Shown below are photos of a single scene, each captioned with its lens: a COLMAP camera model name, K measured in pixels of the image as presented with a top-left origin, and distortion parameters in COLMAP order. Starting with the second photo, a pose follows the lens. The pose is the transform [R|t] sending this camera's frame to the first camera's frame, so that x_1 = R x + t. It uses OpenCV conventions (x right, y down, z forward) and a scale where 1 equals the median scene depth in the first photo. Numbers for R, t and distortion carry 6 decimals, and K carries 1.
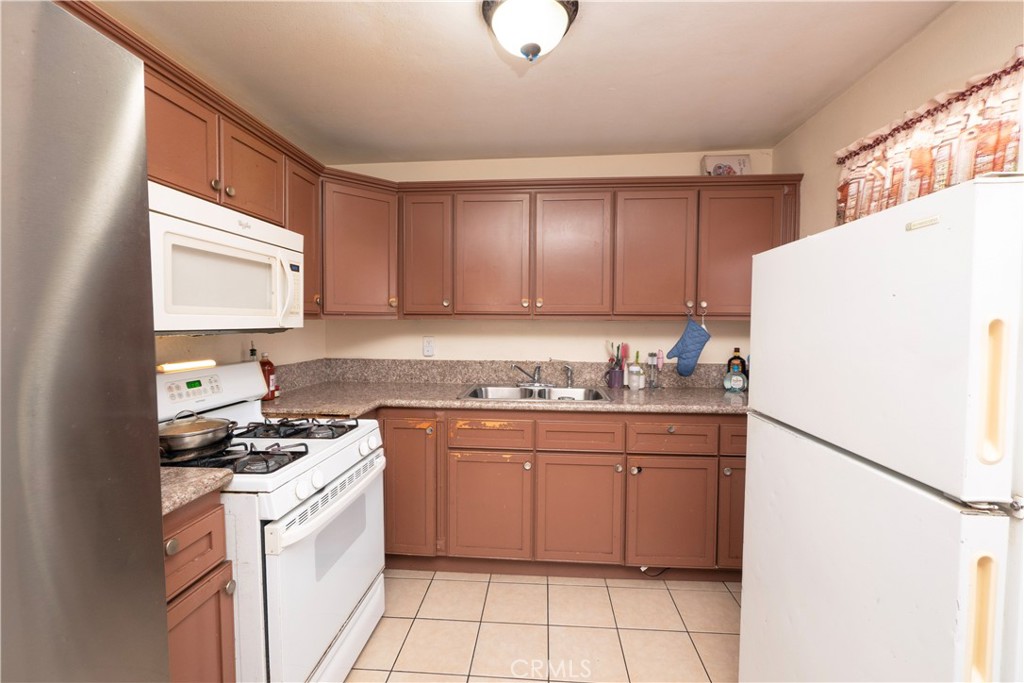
lens RADIAL K [[426.4, 0, 508.5], [0, 426.4, 331.8], [0, 0, 1]] dist [0.001132, -0.000052]
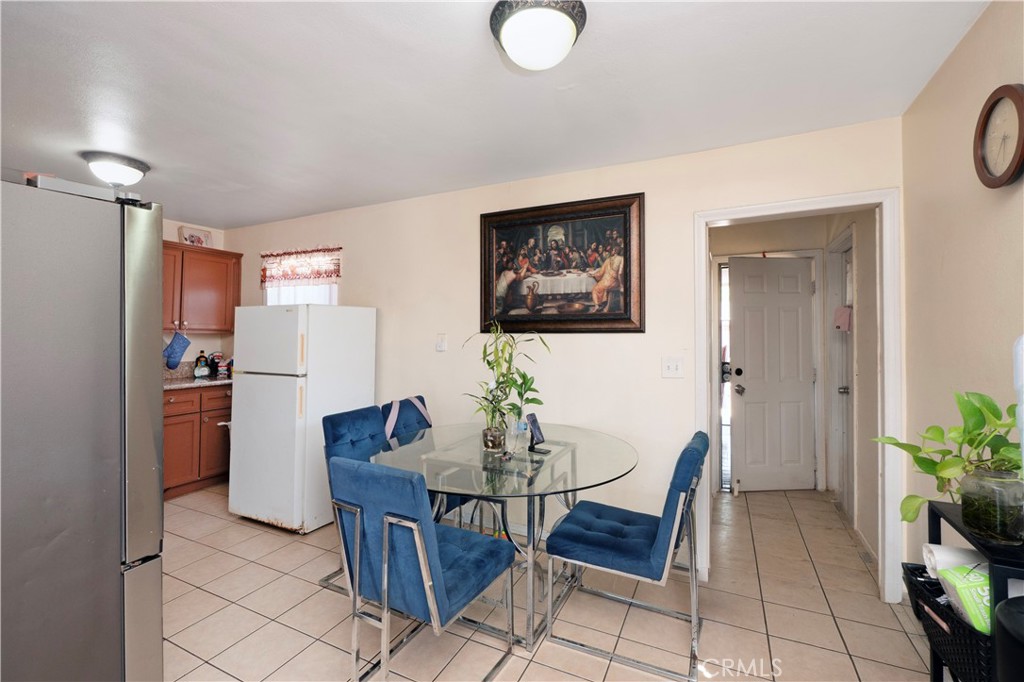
lens RADIAL K [[445.3, 0, 512.1], [0, 445.3, 328.5], [0, 0, 1]] dist [-0.001258, -0.000120]
pose [[0.356163, 0.014662, 0.934309, -0.683153], [0.016403, 0.999625, -0.021940, 0.012984], [-0.934280, 0.023140, 0.355788, -0.758298]]
